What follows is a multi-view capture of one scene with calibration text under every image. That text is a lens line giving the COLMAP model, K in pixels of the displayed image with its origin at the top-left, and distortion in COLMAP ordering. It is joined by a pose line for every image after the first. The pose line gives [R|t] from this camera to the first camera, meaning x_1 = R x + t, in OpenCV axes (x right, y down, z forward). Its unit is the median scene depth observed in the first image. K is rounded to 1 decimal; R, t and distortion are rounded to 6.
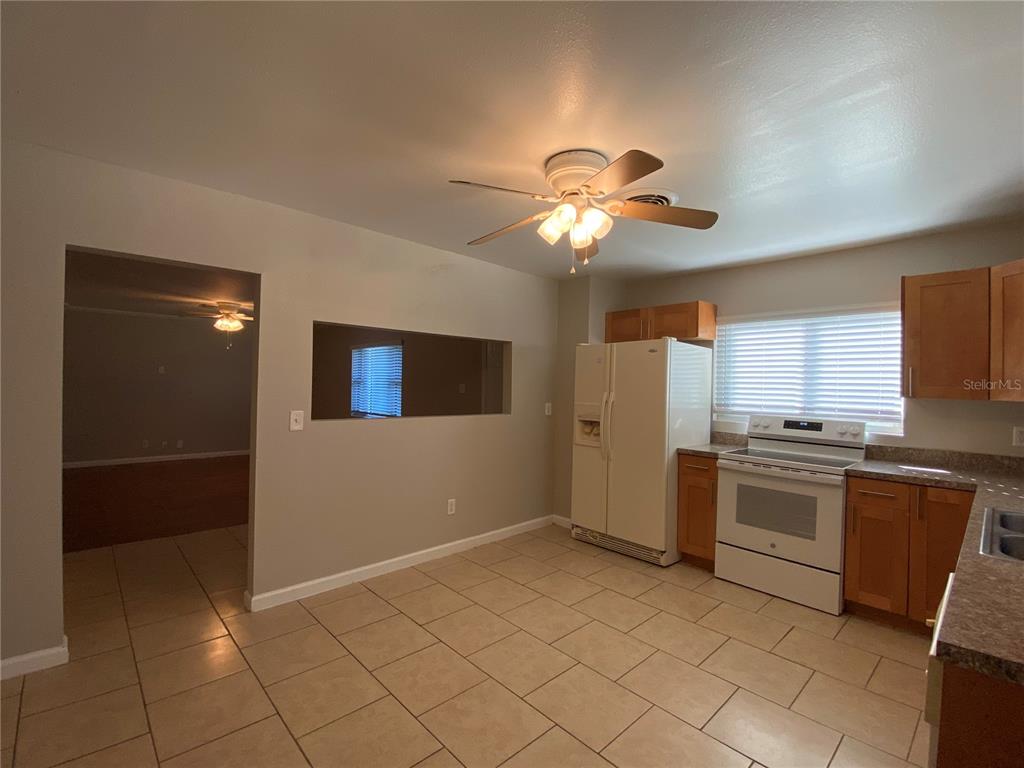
lens RADIAL K [[470.9, 0, 512.0], [0, 470.9, 384.0], [0, 0, 1]] dist [0.001222, -0.000455]
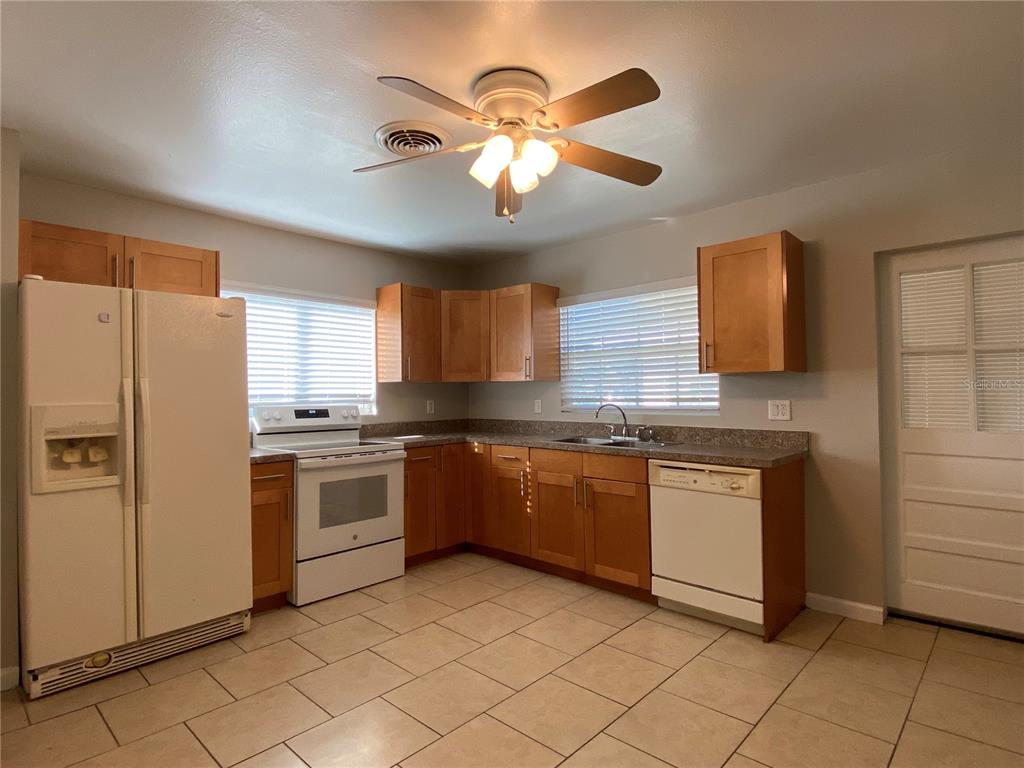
lens RADIAL K [[545.8, 0, 512.0], [0, 545.8, 384.0], [0, 0, 1]] dist [0.002960, -0.000238]
pose [[-0.065809, -0.004844, 0.997820, -0.539308], [0.012215, 0.999909, 0.005659, 0.029192], [-0.997757, 0.012560, -0.065744, 0.715884]]
